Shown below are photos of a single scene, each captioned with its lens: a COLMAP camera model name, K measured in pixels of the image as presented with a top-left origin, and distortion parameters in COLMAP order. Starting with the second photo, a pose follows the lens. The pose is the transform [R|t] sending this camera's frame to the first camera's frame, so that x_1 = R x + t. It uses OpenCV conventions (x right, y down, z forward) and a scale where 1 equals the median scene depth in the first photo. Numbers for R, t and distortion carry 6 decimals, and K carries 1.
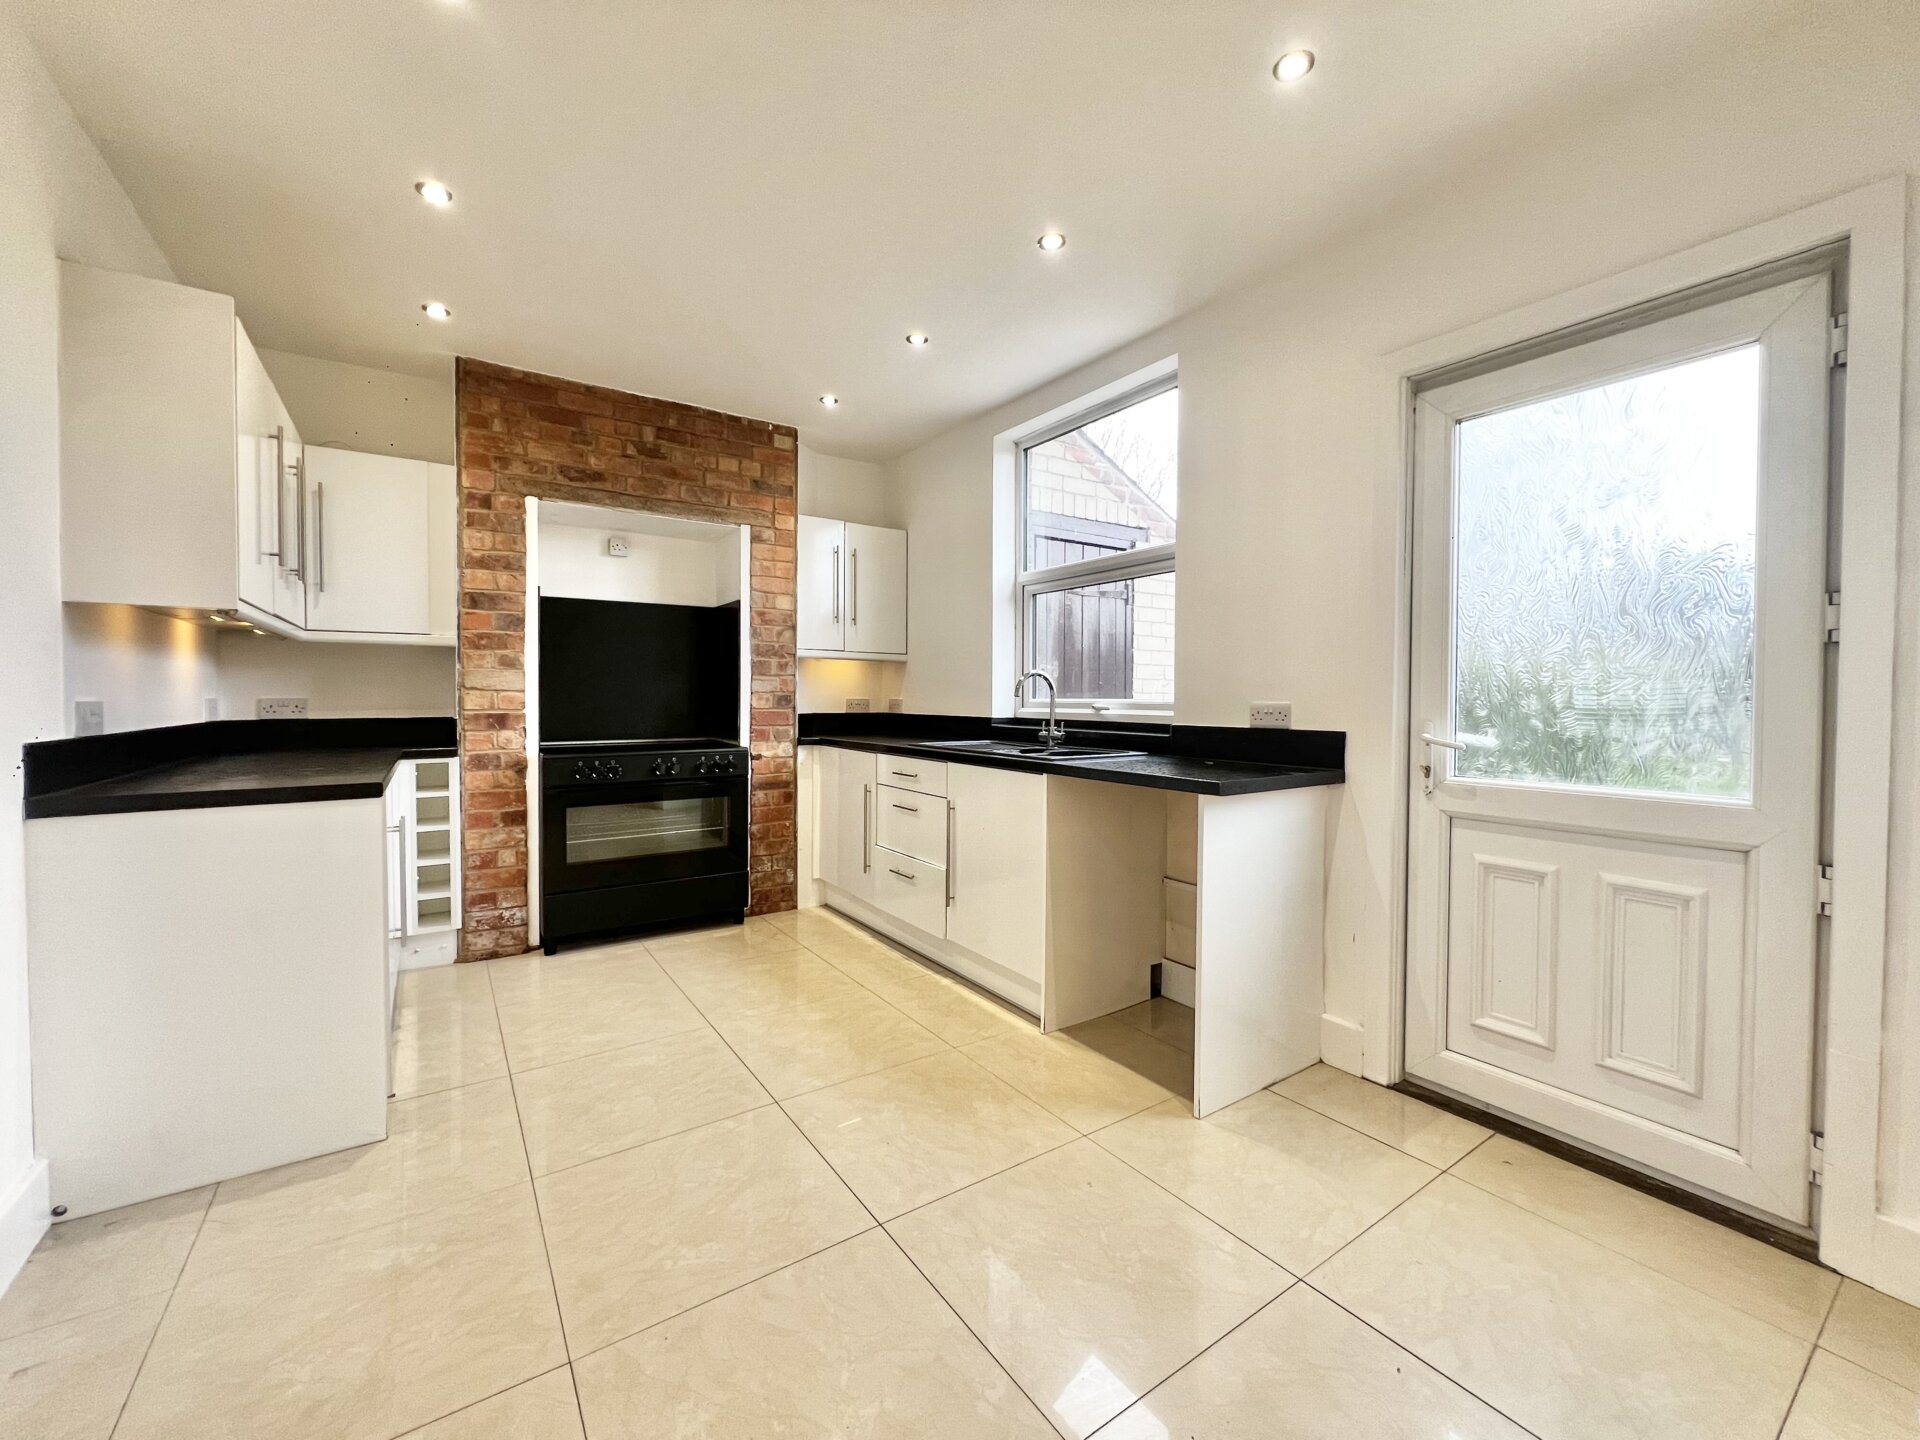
lens RADIAL K [[769.9, 0, 960.4], [0, 769.9, 711.1], [0, 0, 1]] dist [-0.002150, -0.000332]
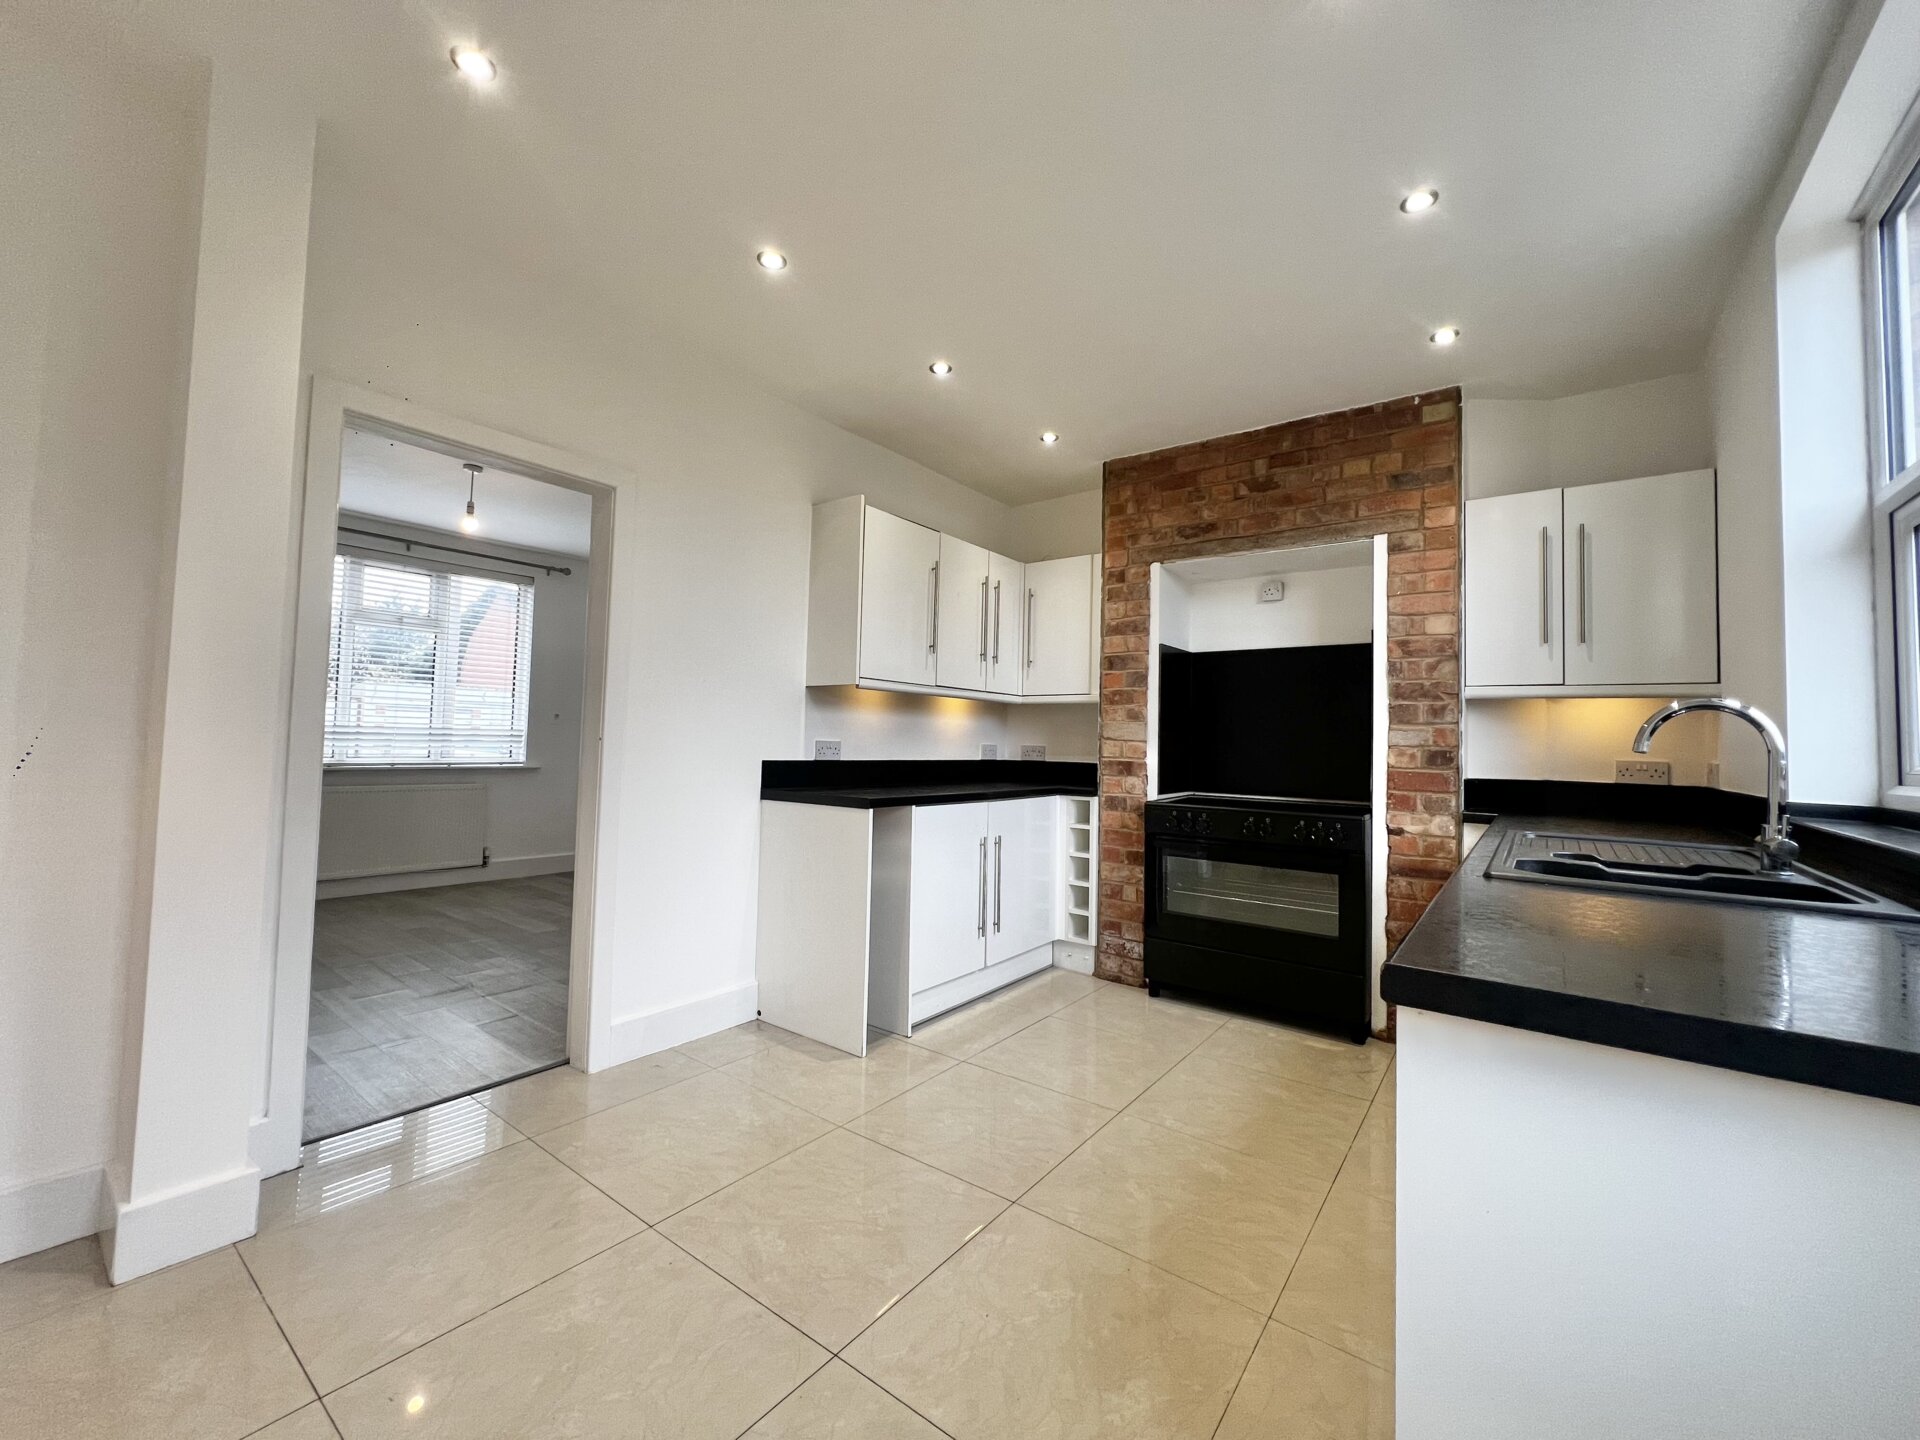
lens RADIAL K [[769.9, 0, 960.4], [0, 769.9, 711.1], [0, 0, 1]] dist [-0.002150, -0.000332]
pose [[0.322600, -0.036200, -0.945843, 0.379232], [-0.043518, 0.997644, -0.053025, 0.000337], [0.945534, 0.058267, 0.320265, 0.405809]]
